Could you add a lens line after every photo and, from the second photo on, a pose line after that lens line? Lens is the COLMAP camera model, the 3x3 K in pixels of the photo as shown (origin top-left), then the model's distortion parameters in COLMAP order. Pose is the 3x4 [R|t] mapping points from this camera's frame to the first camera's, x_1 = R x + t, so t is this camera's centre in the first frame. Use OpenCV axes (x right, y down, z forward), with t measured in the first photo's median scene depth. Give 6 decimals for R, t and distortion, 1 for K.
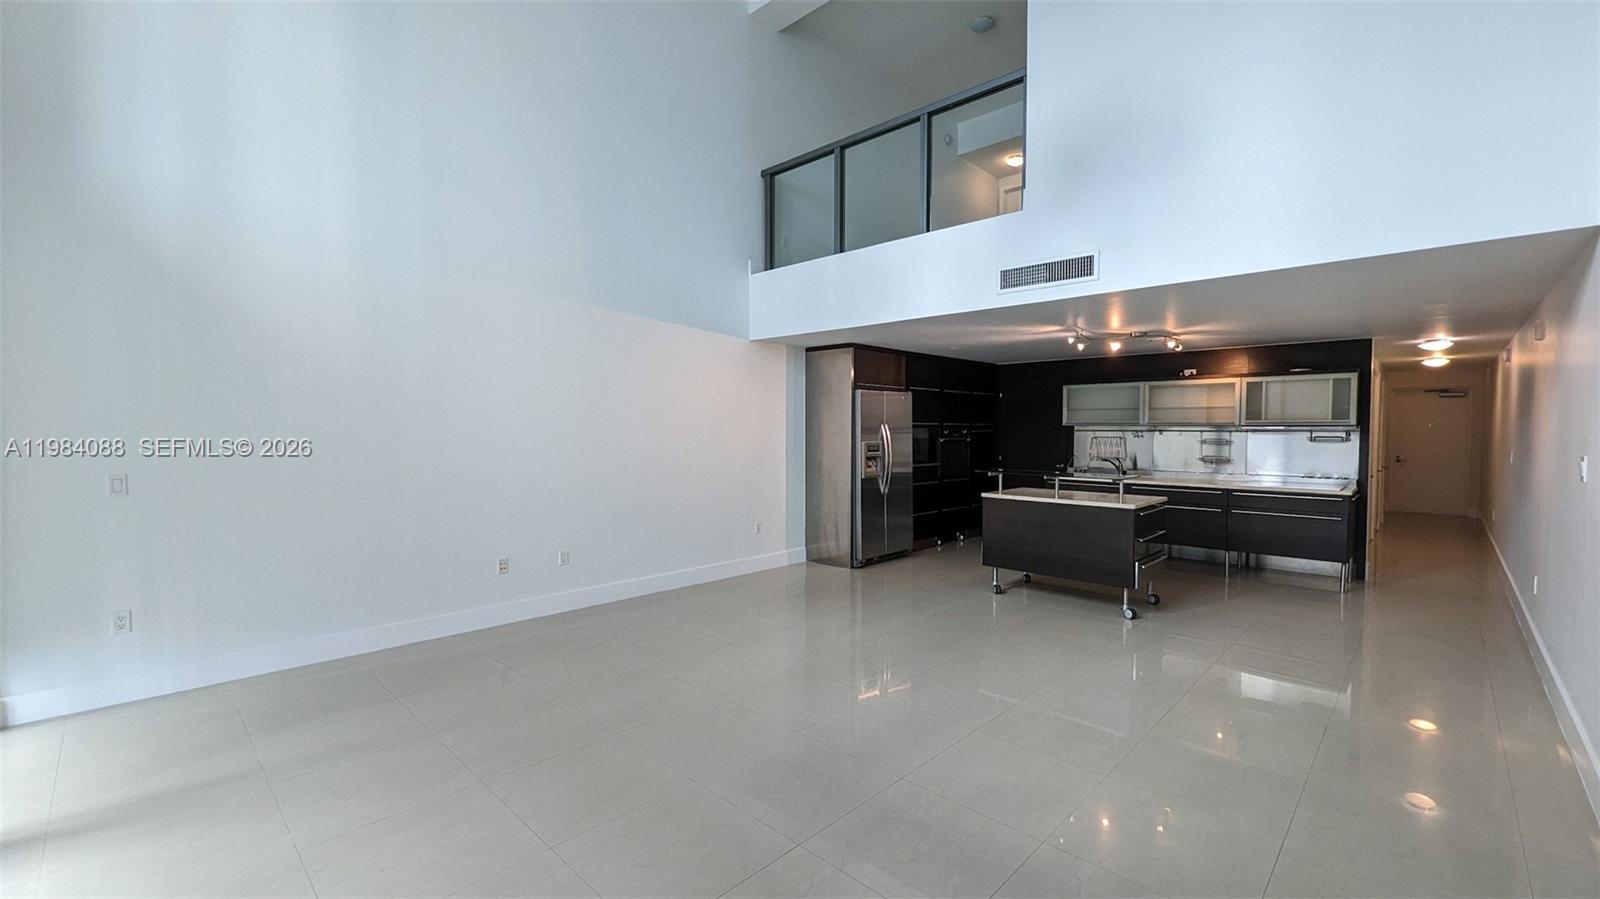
lens RADIAL K [[663.1, 0, 805.7], [0, 663.1, 453.7], [0, 0, 1]] dist [-0.000131, 0.000527]
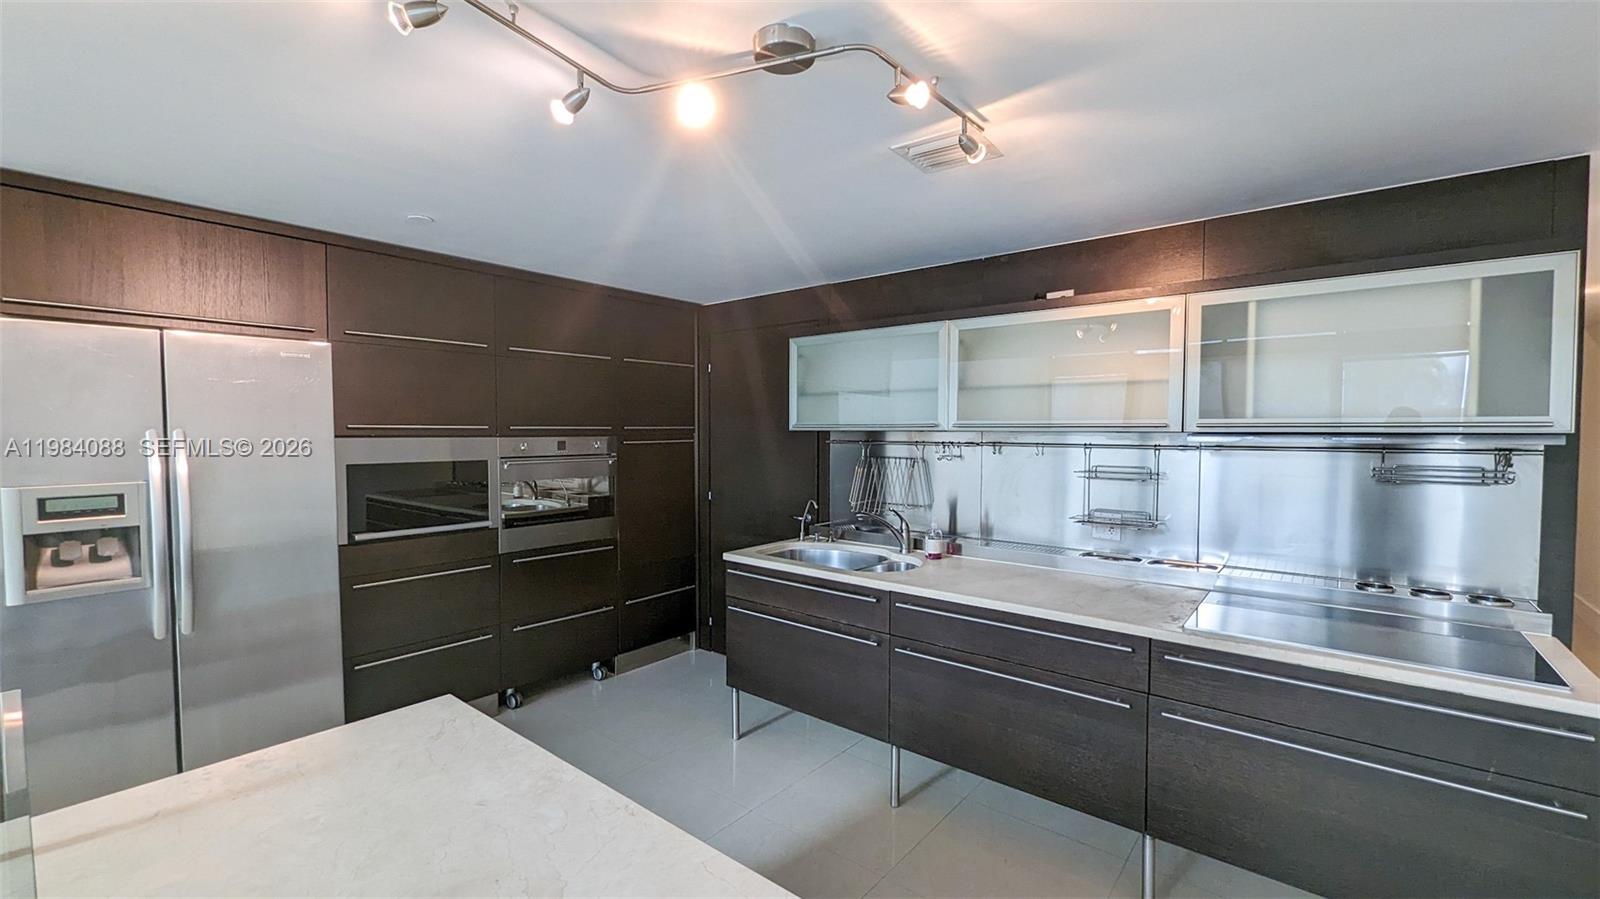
lens RADIAL K [[668.3, 0, 807.6], [0, 668.3, 452.2], [0, 0, 1]] dist [0.000074, 0.000176]
pose [[0.996990, -0.004817, 0.077379, 0.406573], [0.004961, 0.999986, -0.001669, -0.031055], [-0.077370, 0.002047, 0.997000, 0.627570]]
